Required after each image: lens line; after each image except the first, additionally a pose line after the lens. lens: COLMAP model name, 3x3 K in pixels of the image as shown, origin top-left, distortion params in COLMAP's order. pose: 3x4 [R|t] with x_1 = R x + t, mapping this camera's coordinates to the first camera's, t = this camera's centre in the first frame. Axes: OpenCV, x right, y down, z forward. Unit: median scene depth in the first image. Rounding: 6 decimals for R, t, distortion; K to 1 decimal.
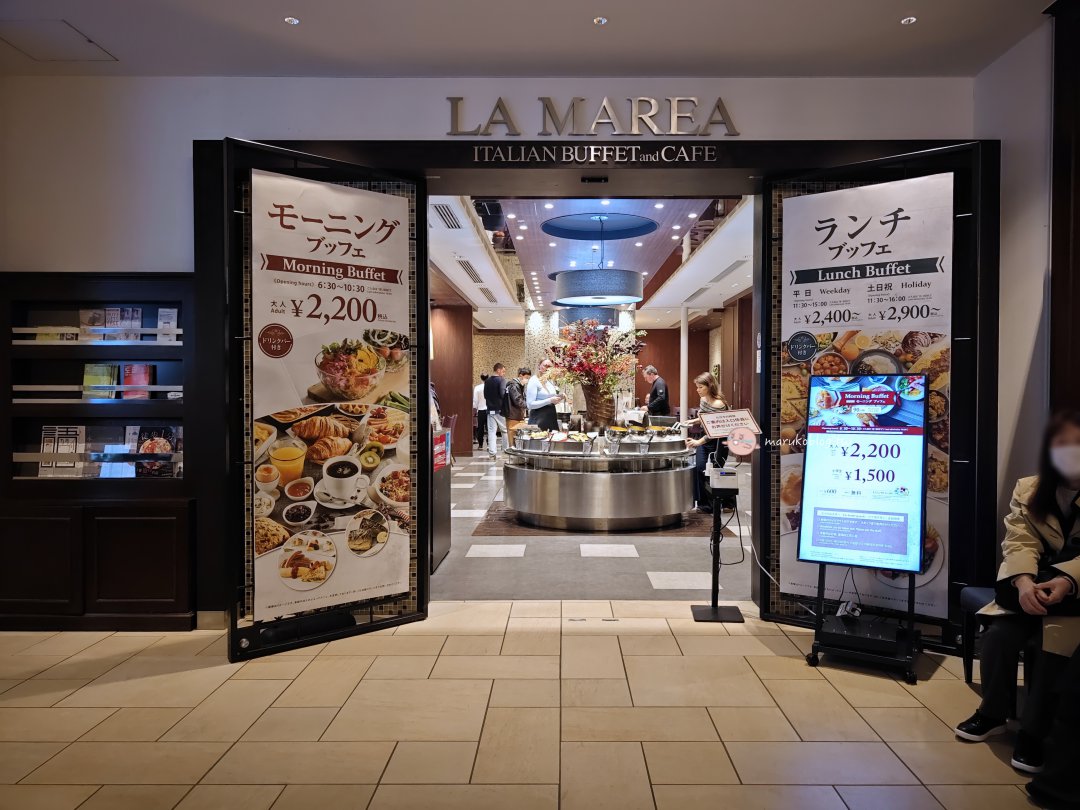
lens RADIAL K [[722.7, 0, 542.6], [0, 722.7, 407.0], [0, 0, 1]] dist [0.008870, -0.000245]
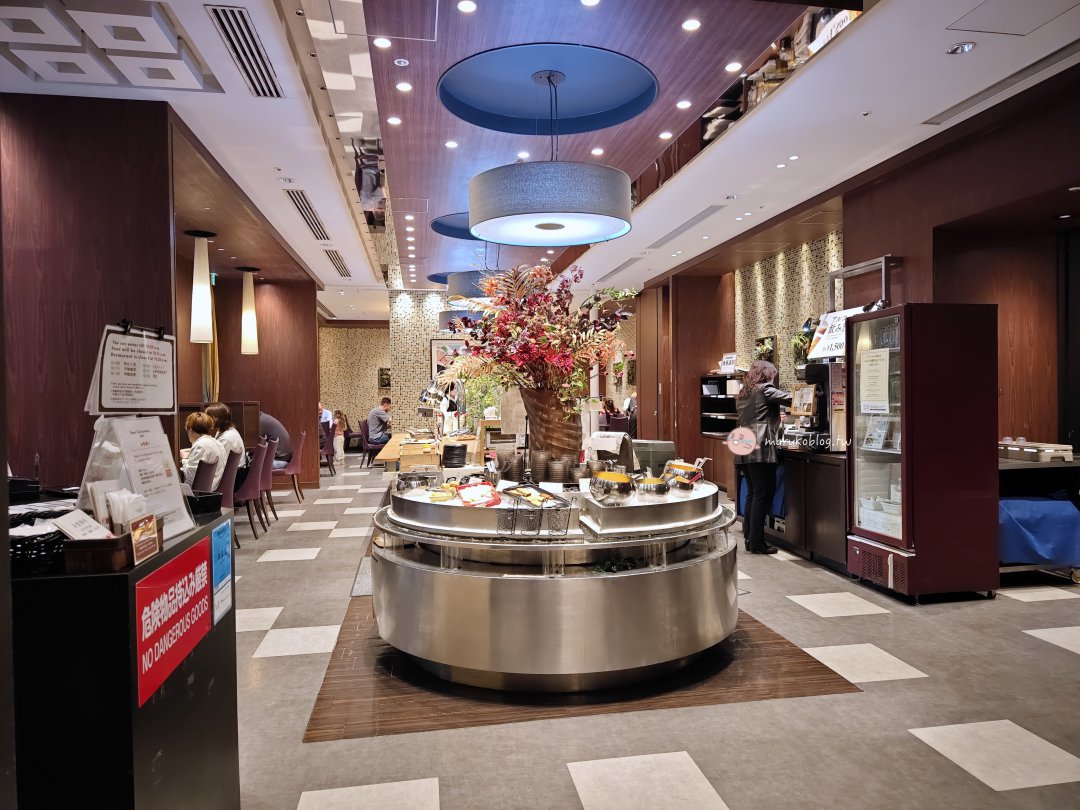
lens RADIAL K [[722.7, 0, 544.3], [0, 722.7, 395.6], [0, 0, 1]] dist [0.008870, -0.000245]
pose [[0.980335, -0.013709, 0.196862, -0.027515], [0.017574, 0.999685, -0.017901, -0.013019], [-0.196555, 0.021009, 0.980268, 0.393576]]
